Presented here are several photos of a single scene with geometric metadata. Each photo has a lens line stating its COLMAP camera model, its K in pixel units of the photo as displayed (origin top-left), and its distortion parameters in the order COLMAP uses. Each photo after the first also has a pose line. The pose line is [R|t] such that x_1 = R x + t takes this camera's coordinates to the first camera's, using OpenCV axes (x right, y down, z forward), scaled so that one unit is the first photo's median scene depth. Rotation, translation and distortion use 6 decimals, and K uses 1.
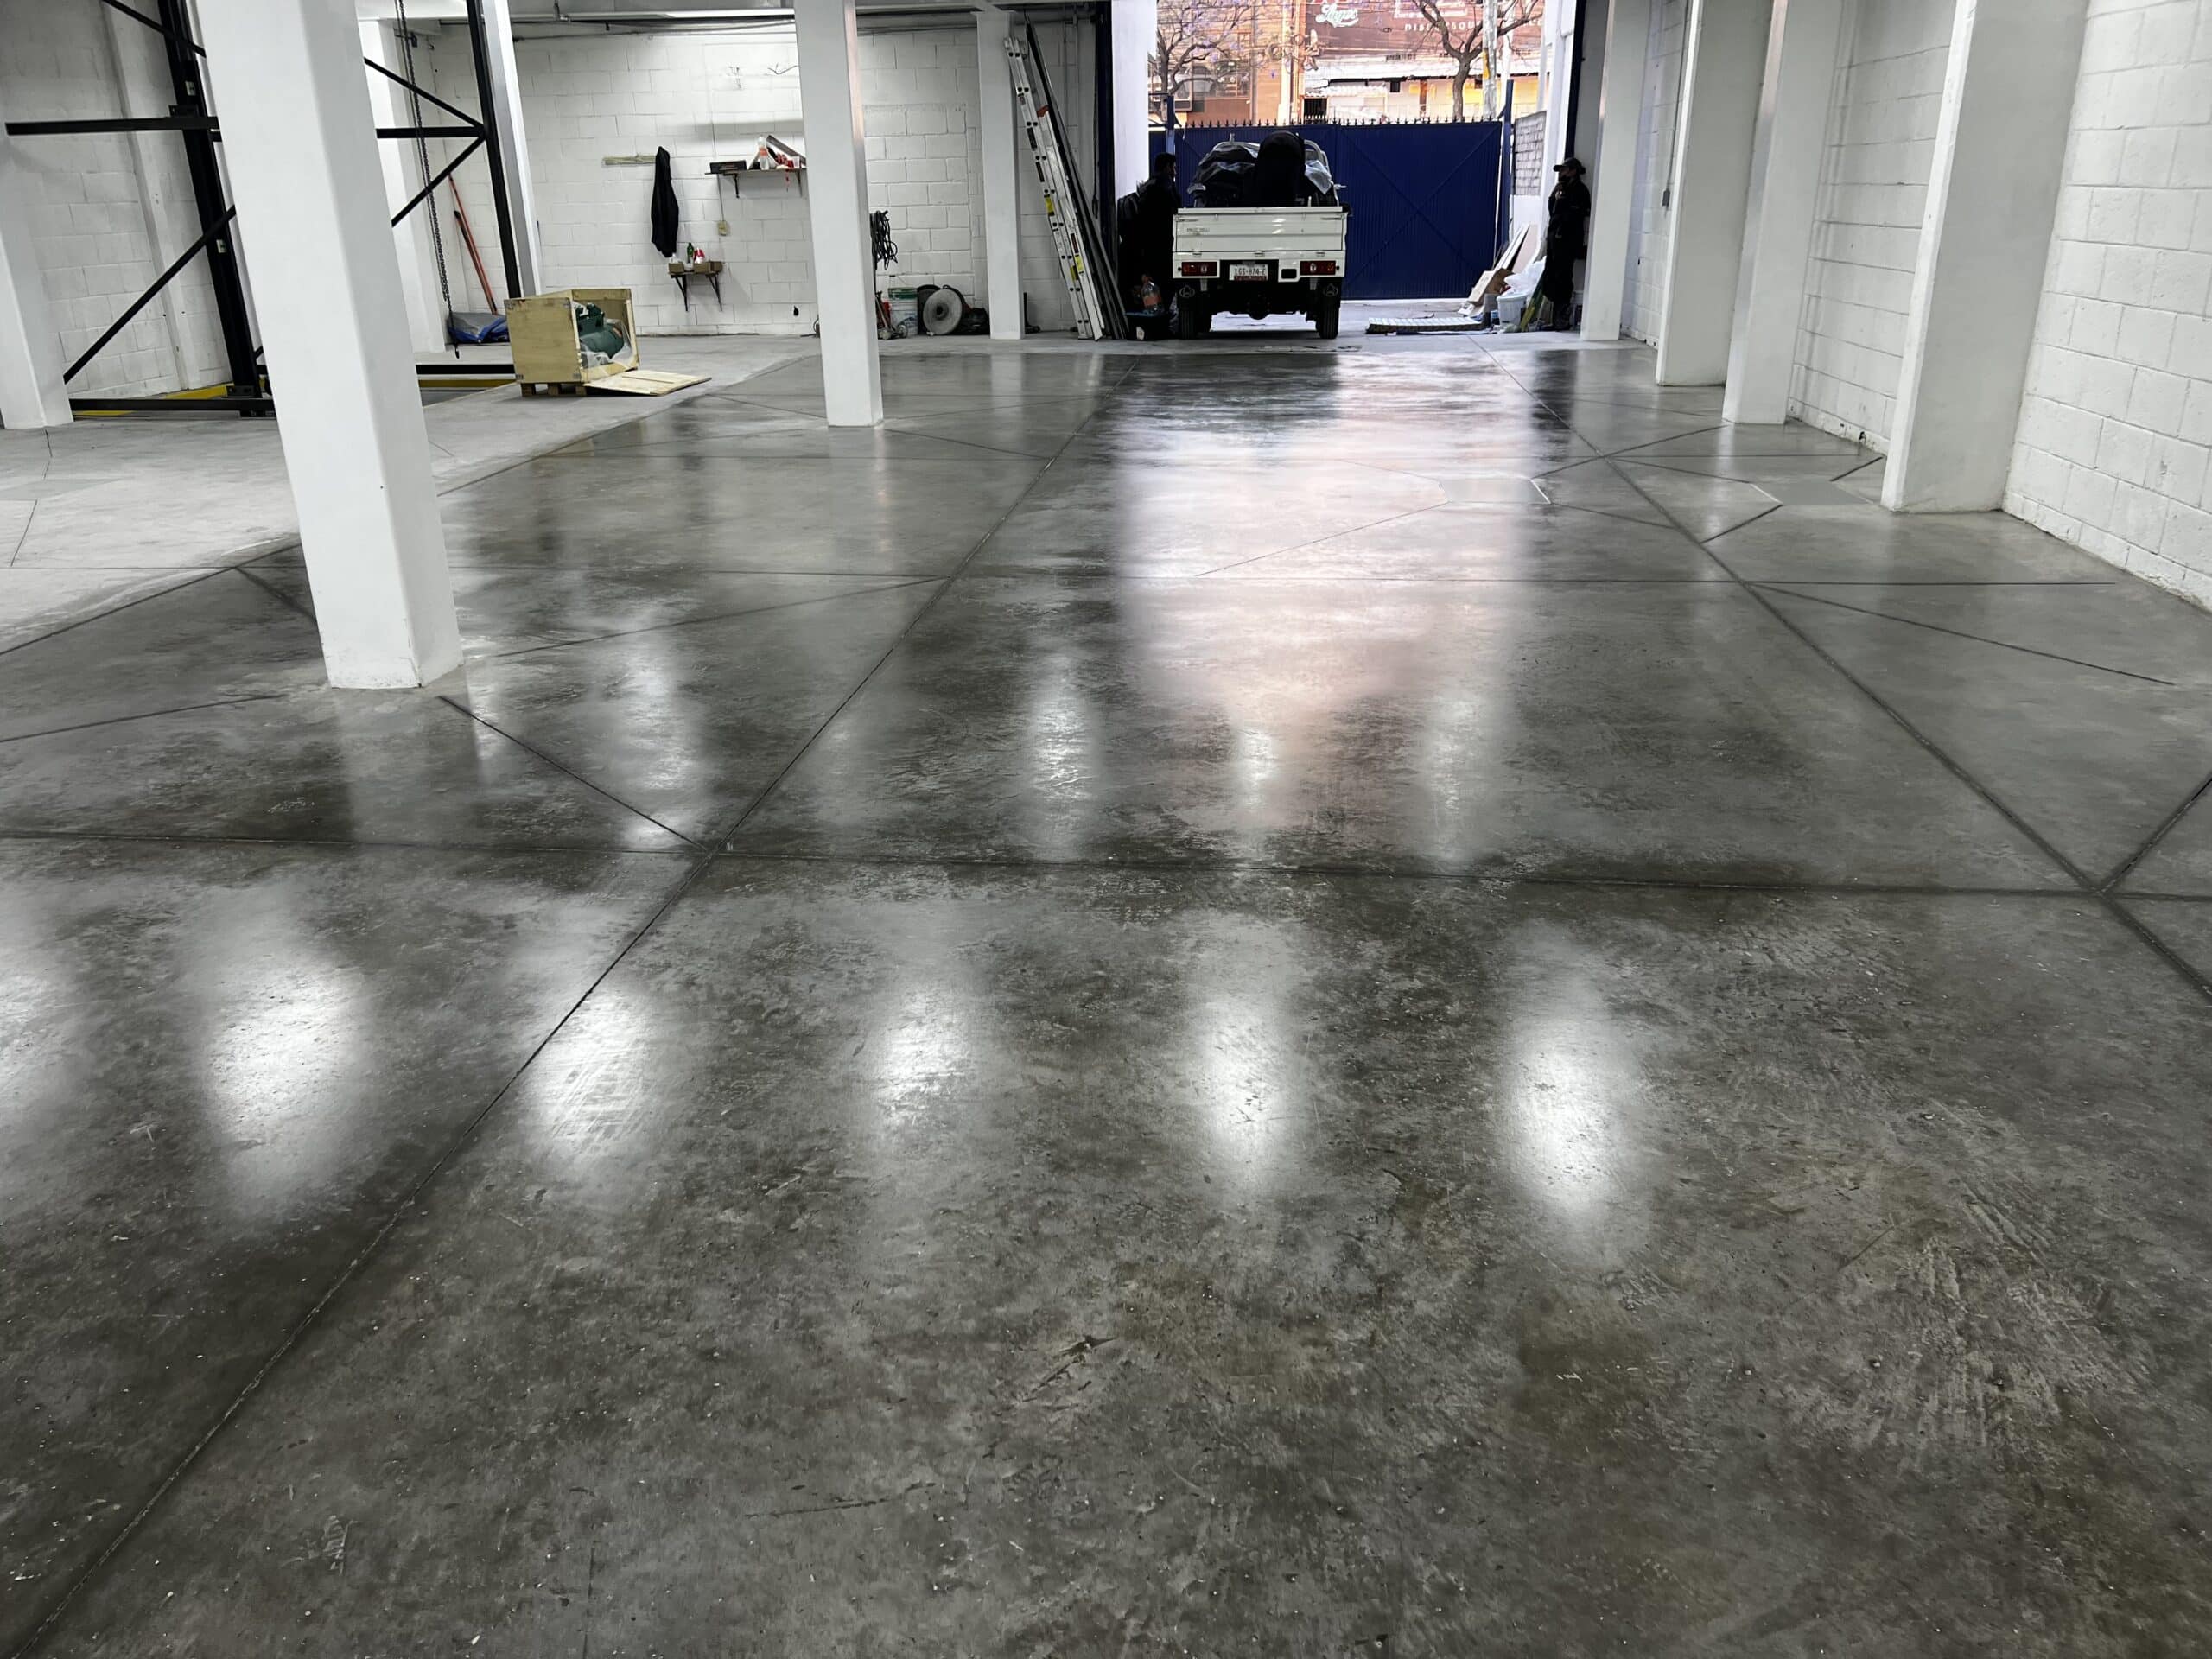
lens RADIAL K [[1686.3, 0, 1101.2], [0, 1686.3, 824.7], [0, 0, 1]] dist [0.032700, -0.031982]
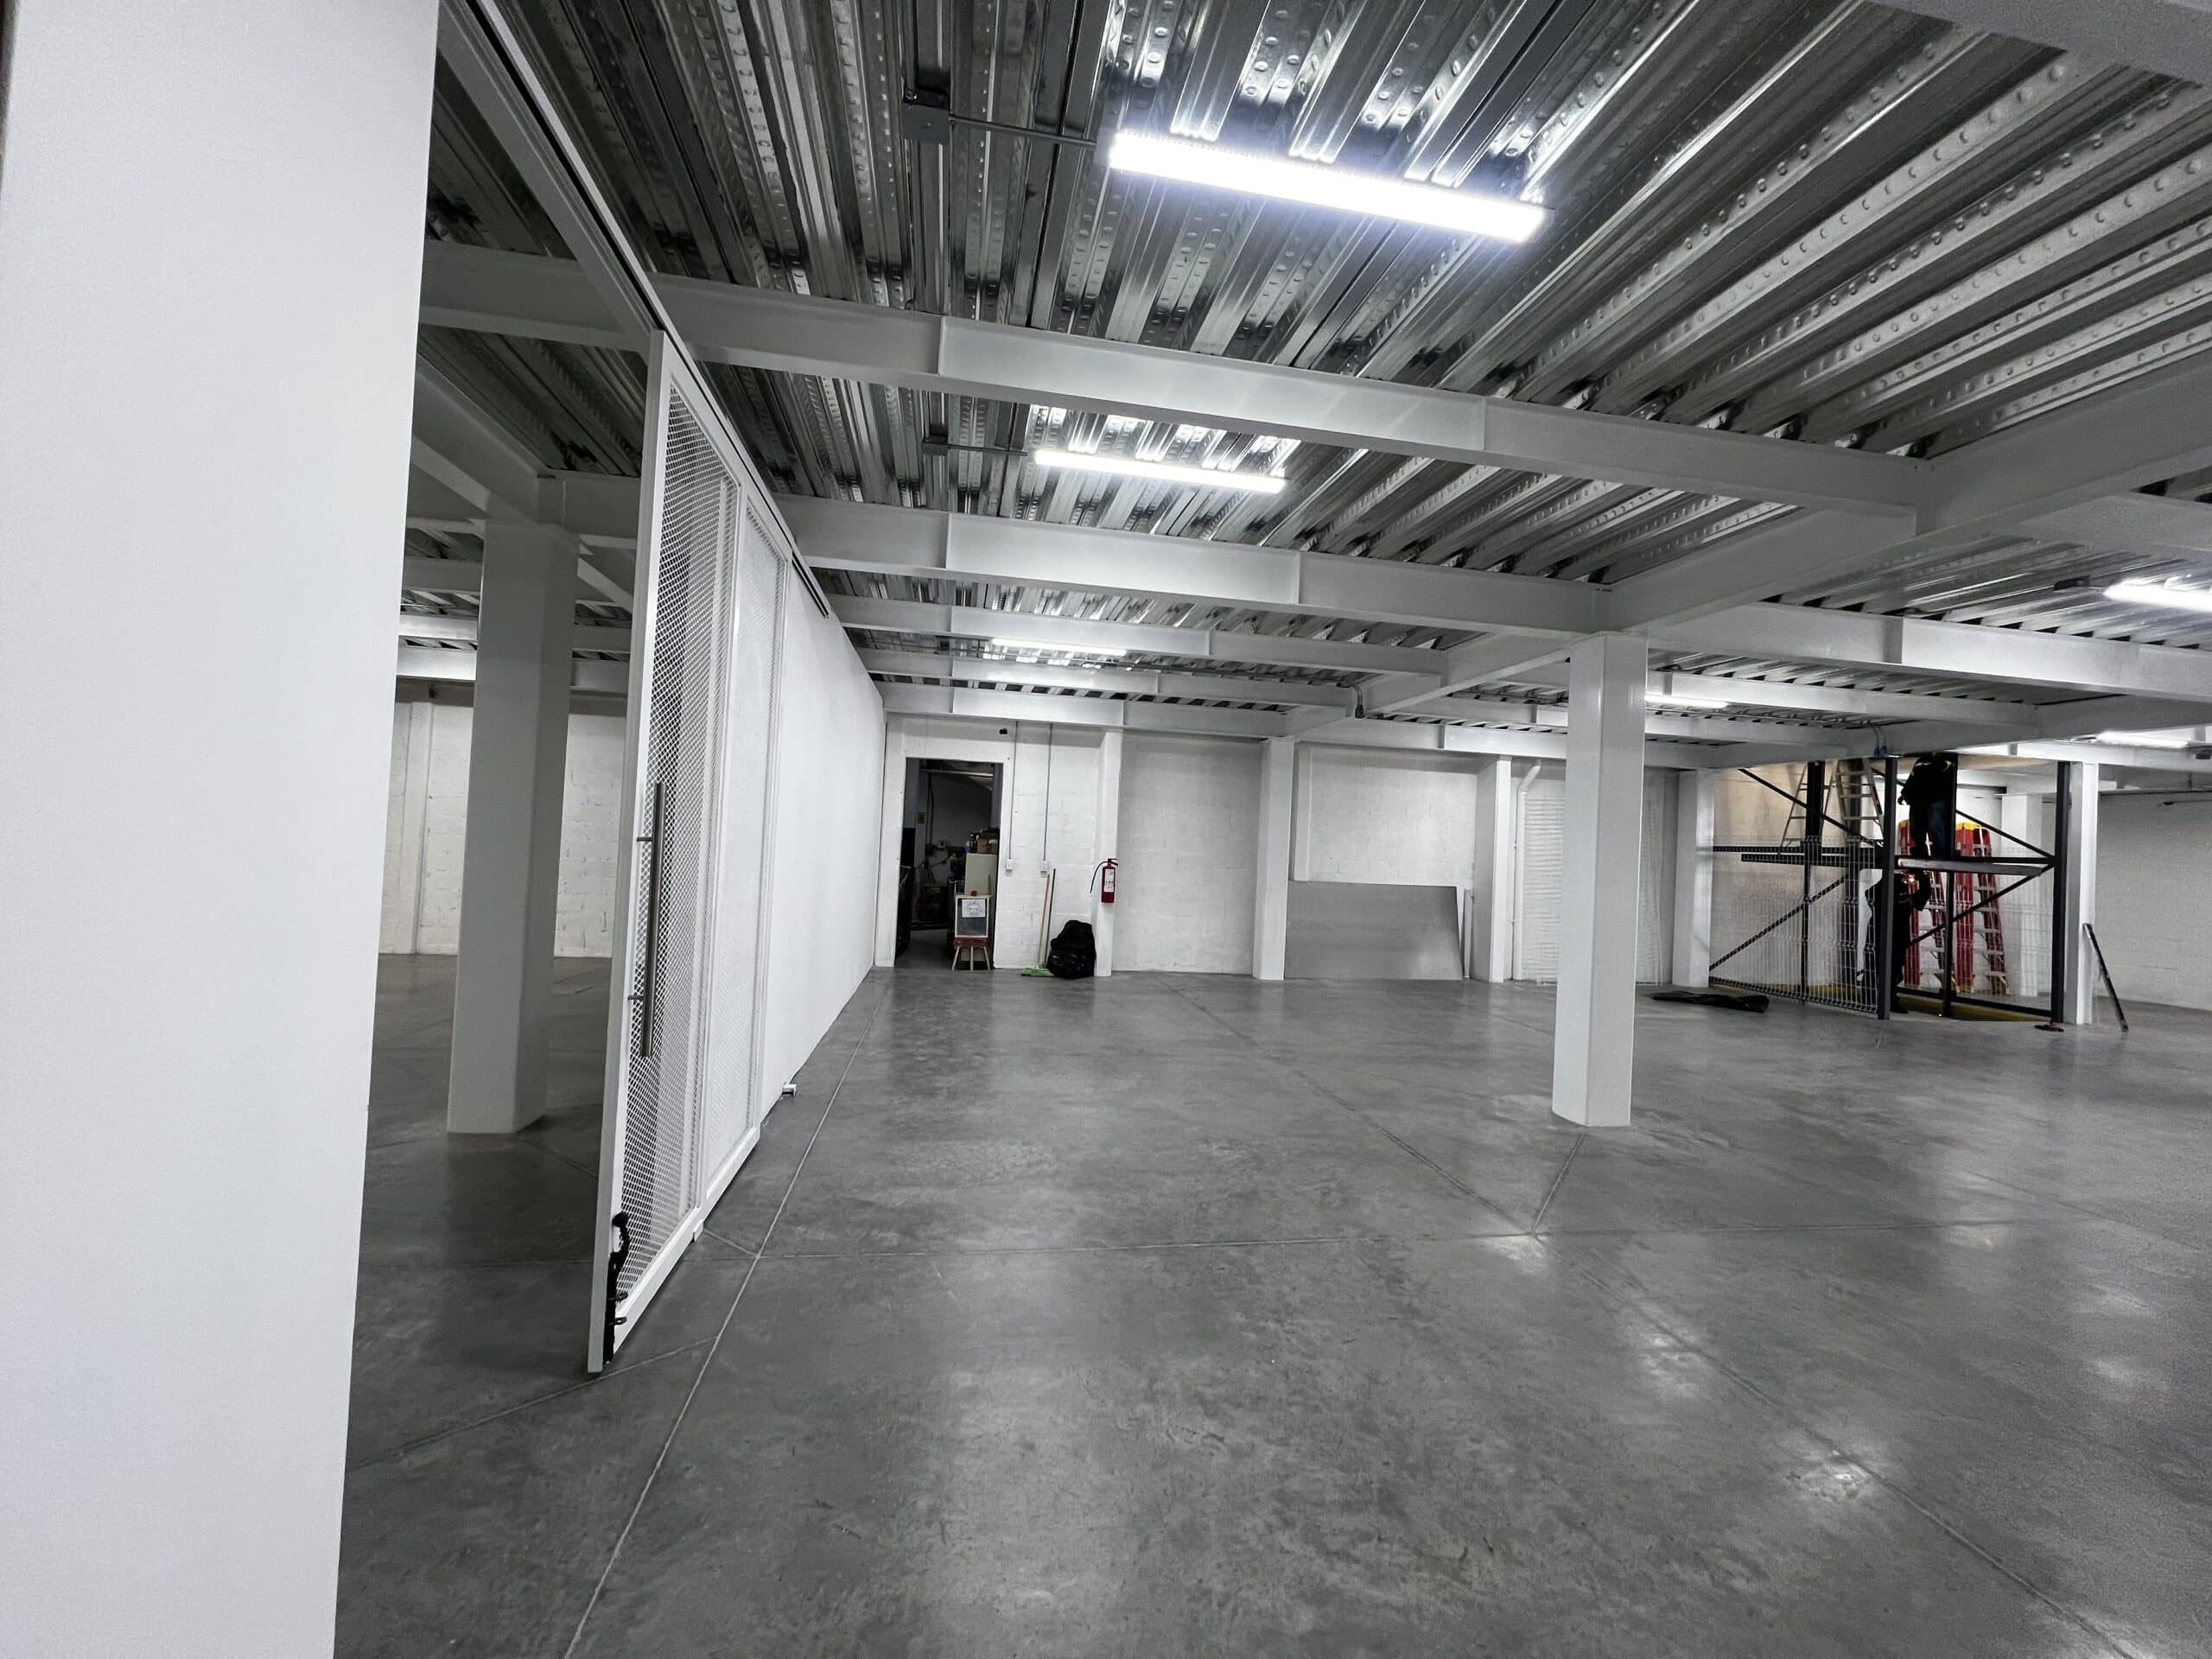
lens RADIAL K [[879.5, 0, 1108.7], [0, 879.5, 827.9], [0, 0, 1]] dist [0.012986, 0.000279]
pose [[0.271941, 0.012155, -0.962237, 0.311514], [-0.390083, 0.915477, -0.098678, -0.063732], [0.879706, 0.402187, 0.253697, 0.111026]]
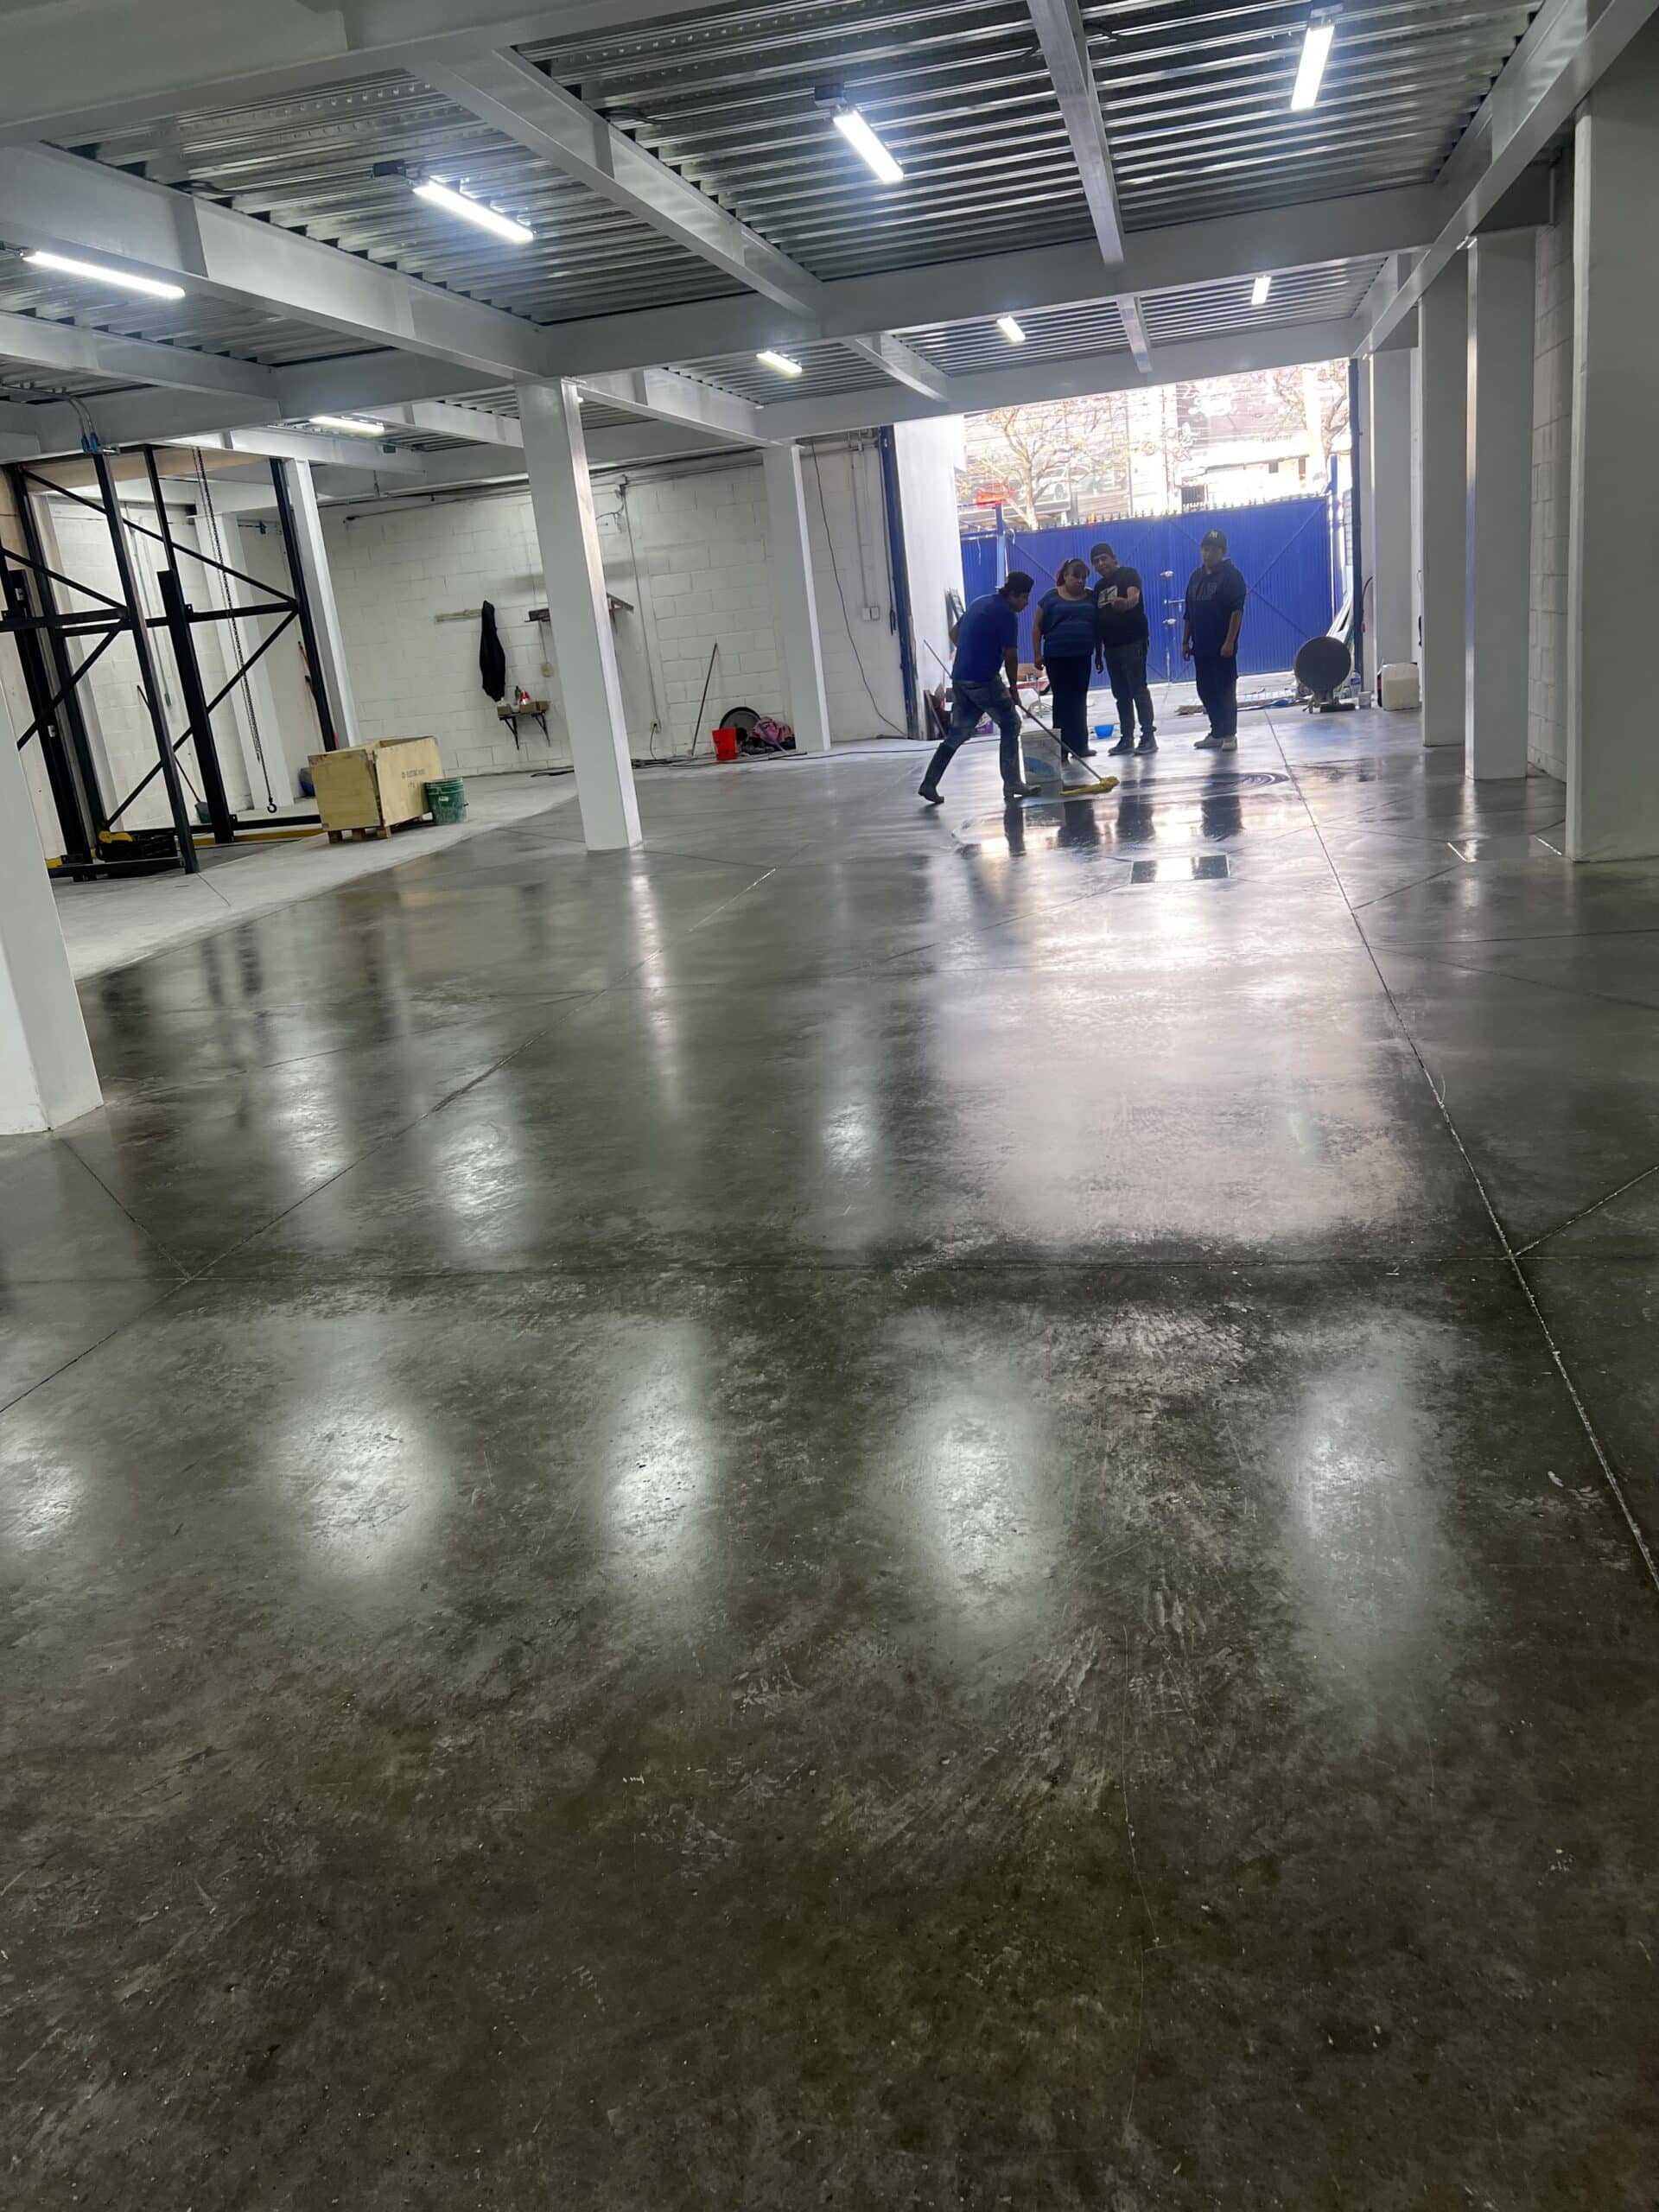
lens RADIAL K [[1686.3, 0, 854.9], [0, 1686.3, 1077.7], [0, 0, 1]] dist [0.032700, -0.031982]
pose [[0.991529, -0.059580, -0.115412, 0.174413], [0.049843, 0.995091, -0.085492, 0.001915], [0.119939, 0.079015, 0.989632, -0.001902]]
